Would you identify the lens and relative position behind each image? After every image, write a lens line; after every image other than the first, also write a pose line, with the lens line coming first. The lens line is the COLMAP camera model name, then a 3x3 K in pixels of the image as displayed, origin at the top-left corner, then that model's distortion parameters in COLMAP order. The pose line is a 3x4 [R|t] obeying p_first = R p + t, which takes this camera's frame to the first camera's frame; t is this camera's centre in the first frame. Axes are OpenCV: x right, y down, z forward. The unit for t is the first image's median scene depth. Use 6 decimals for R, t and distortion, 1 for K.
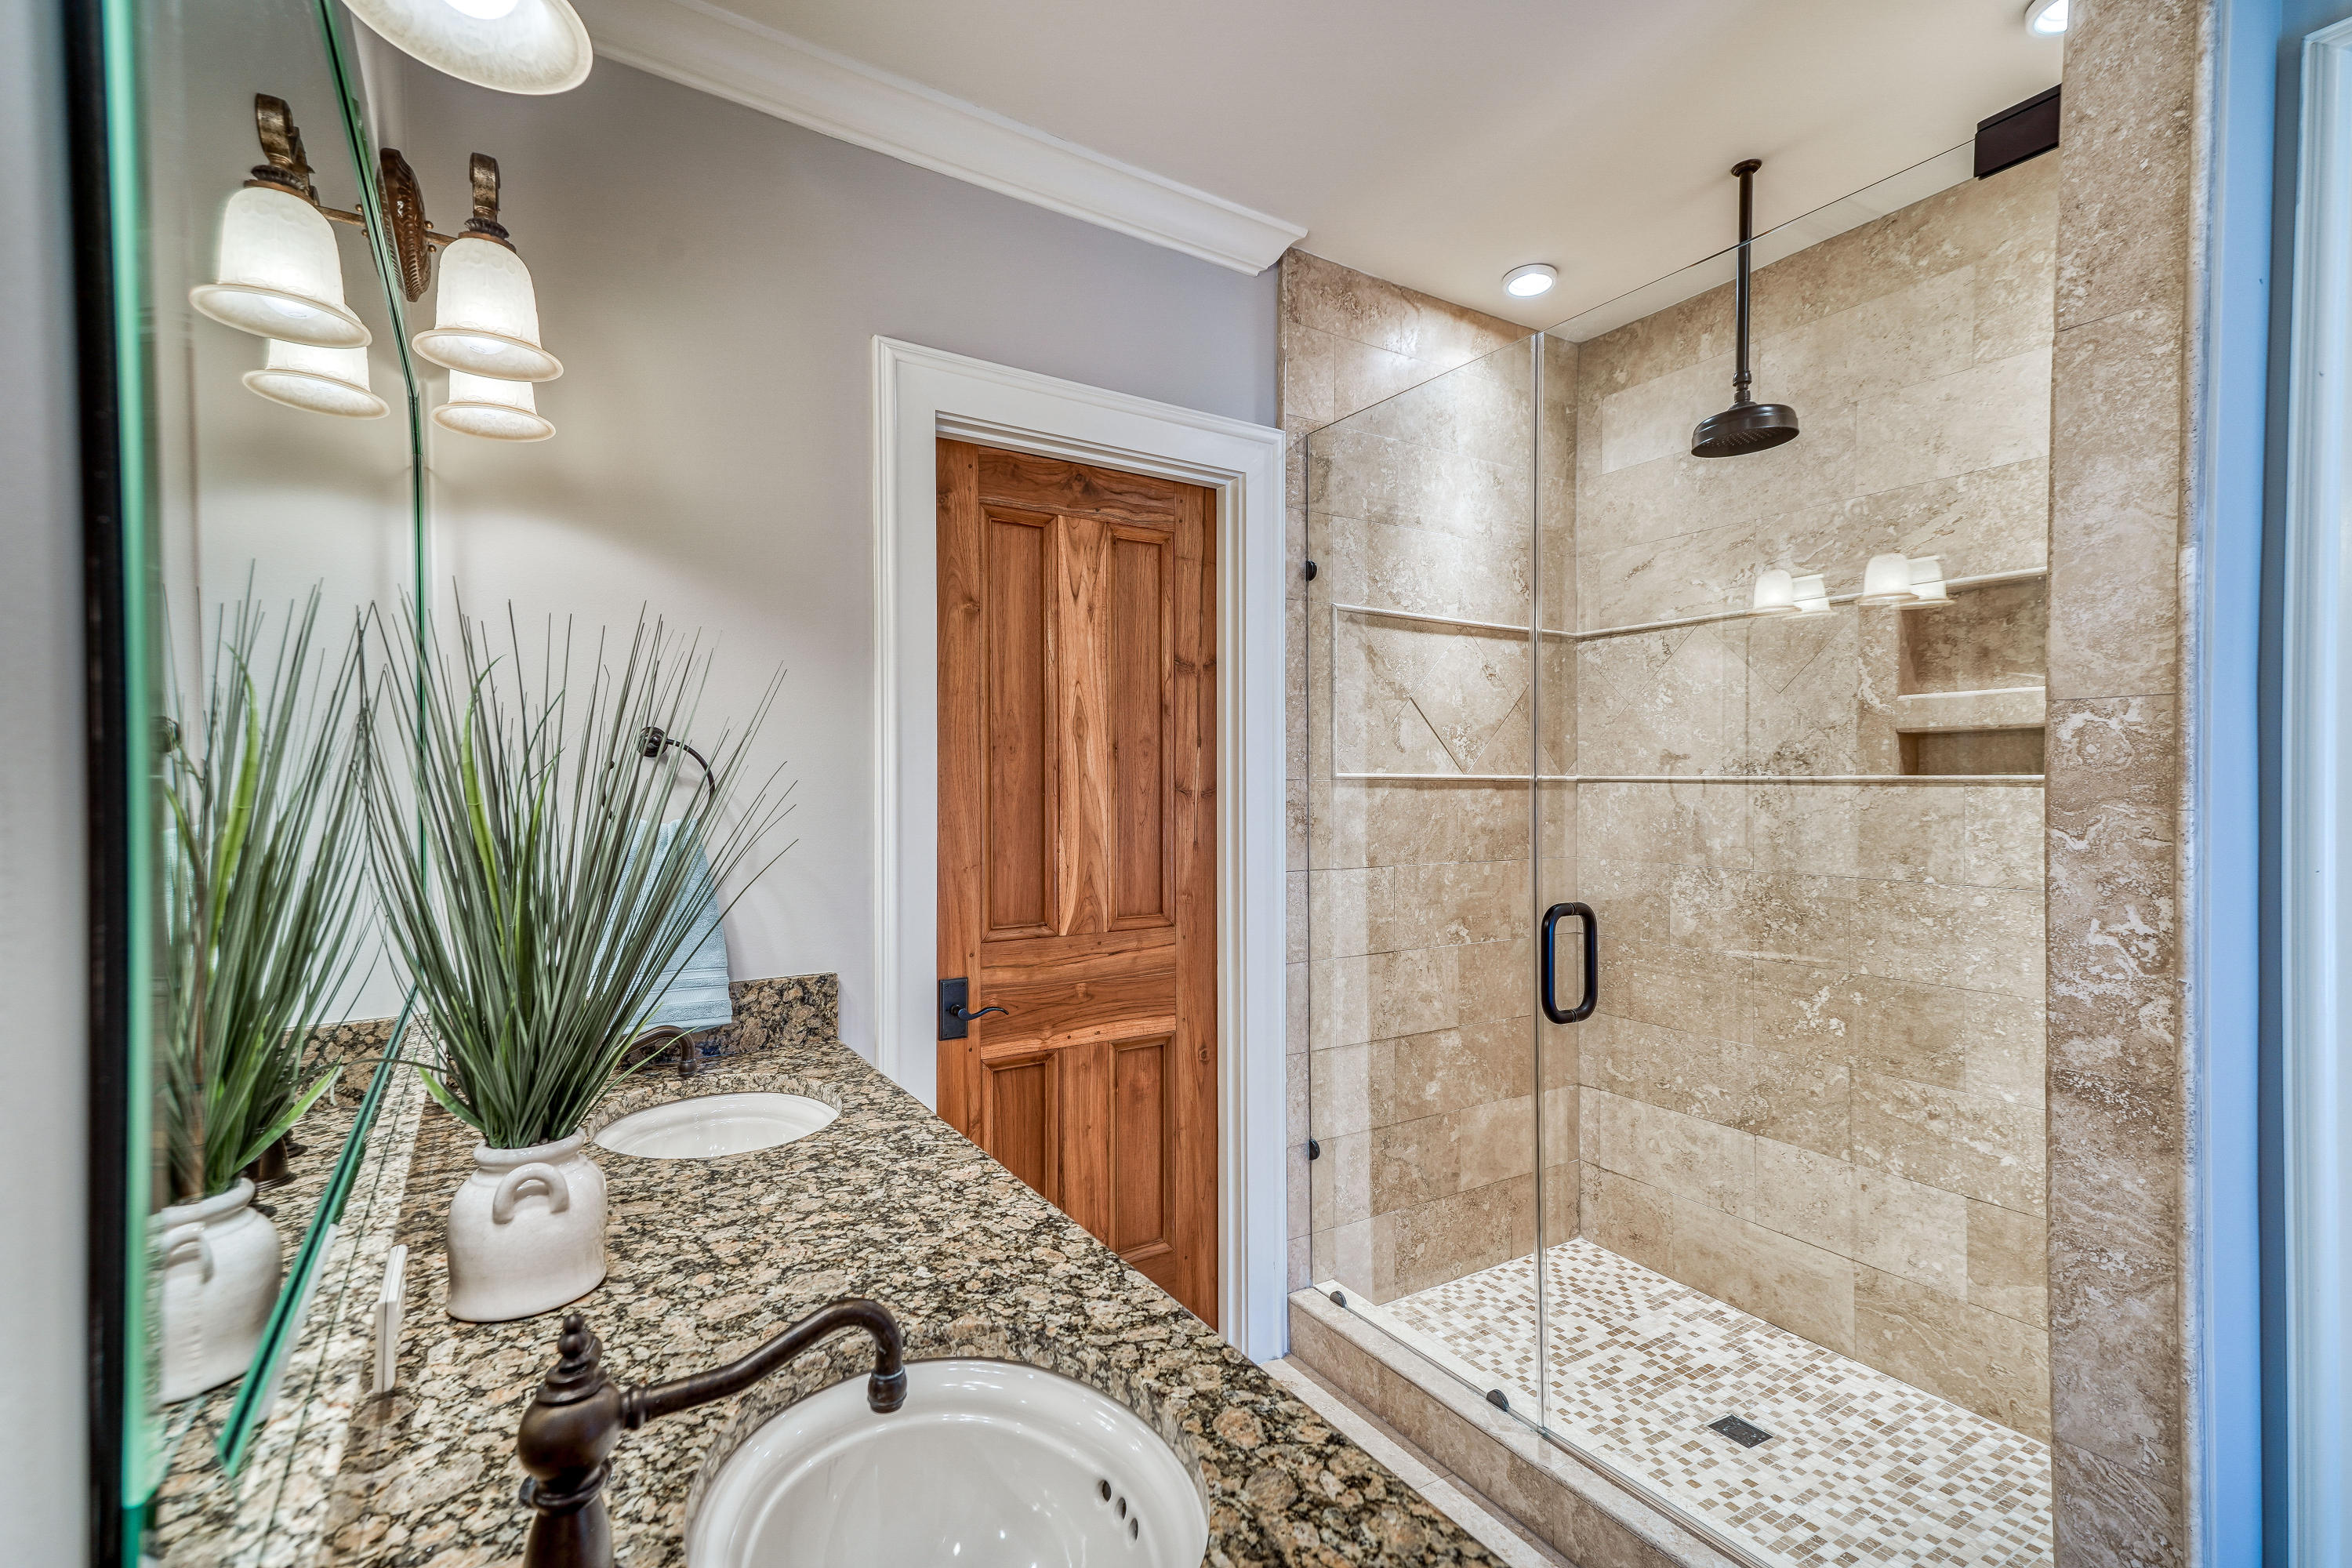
lens RADIAL K [[1075.2, 0, 1170.2], [0, 1075.2, 776.6], [0, 0, 1]] dist [0.045258, -0.000243]
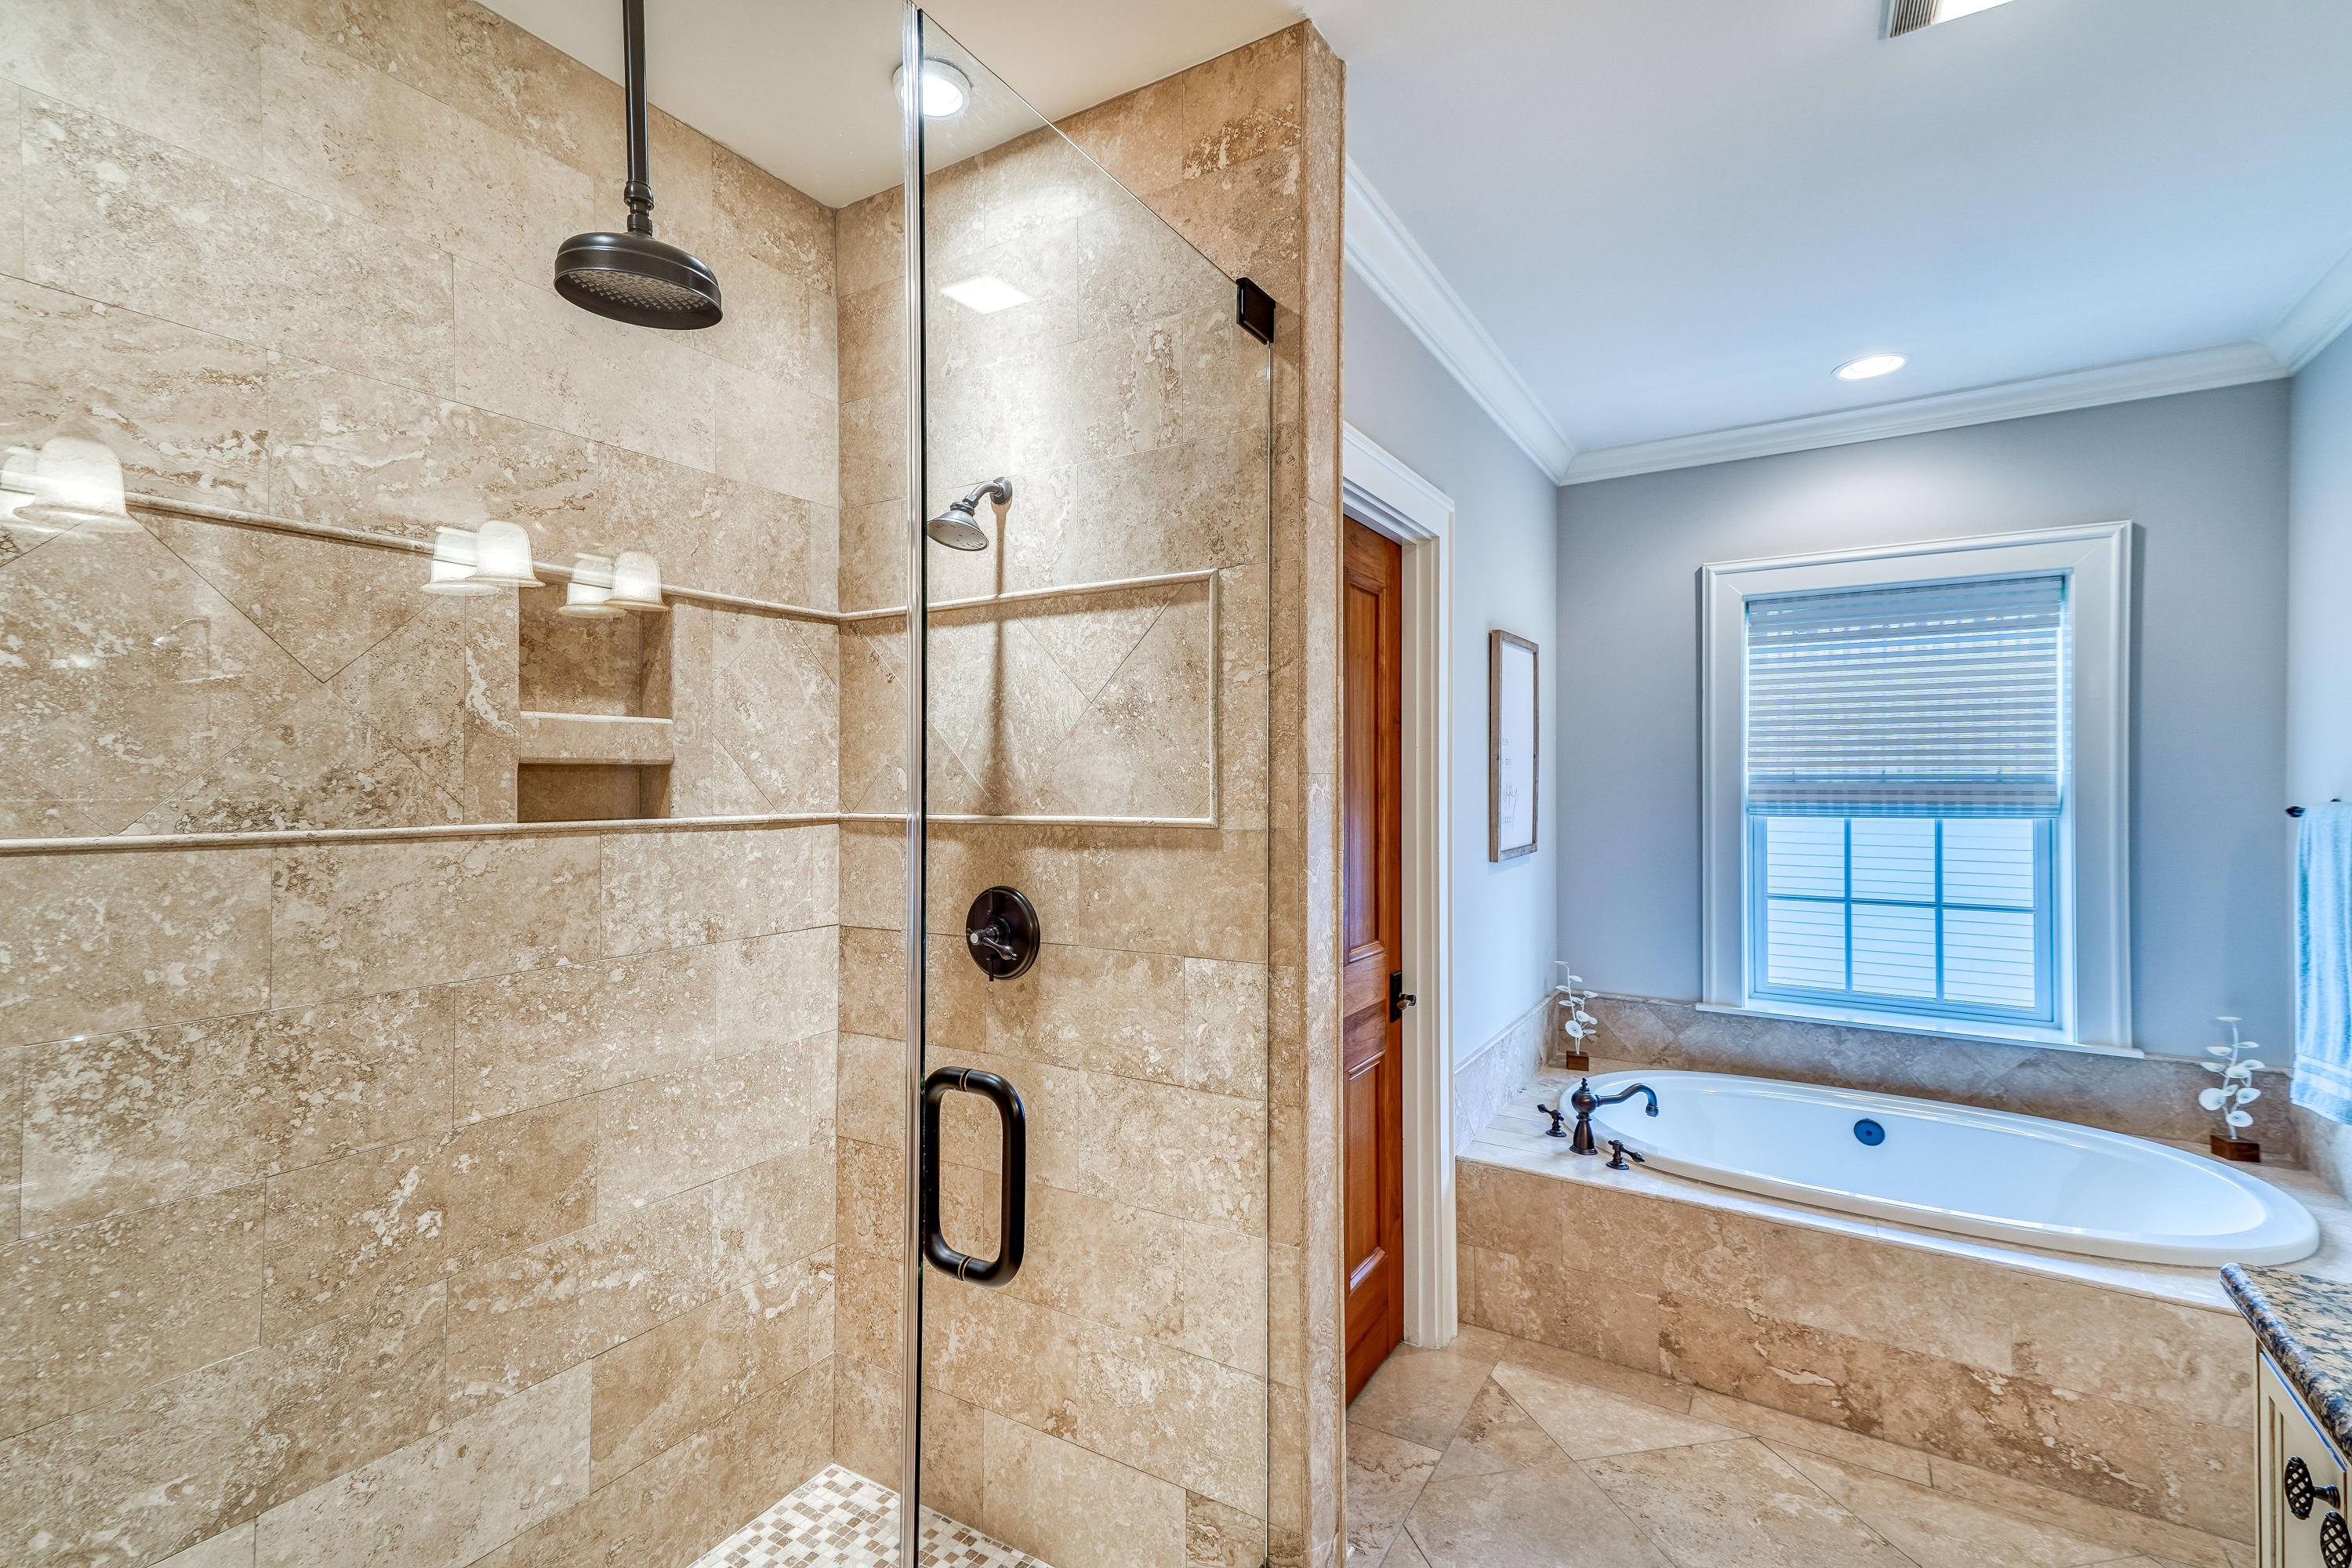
lens RADIAL K [[1075.2, 0, 1170.2], [0, 1075.2, 776.6], [0, 0, 1]] dist [0.045258, -0.000243]
pose [[-0.433105, 0.003812, 0.901335, -0.157270], [-0.003456, 0.999977, -0.005890, -0.028474], [-0.901337, -0.005666, -0.433082, 0.921390]]
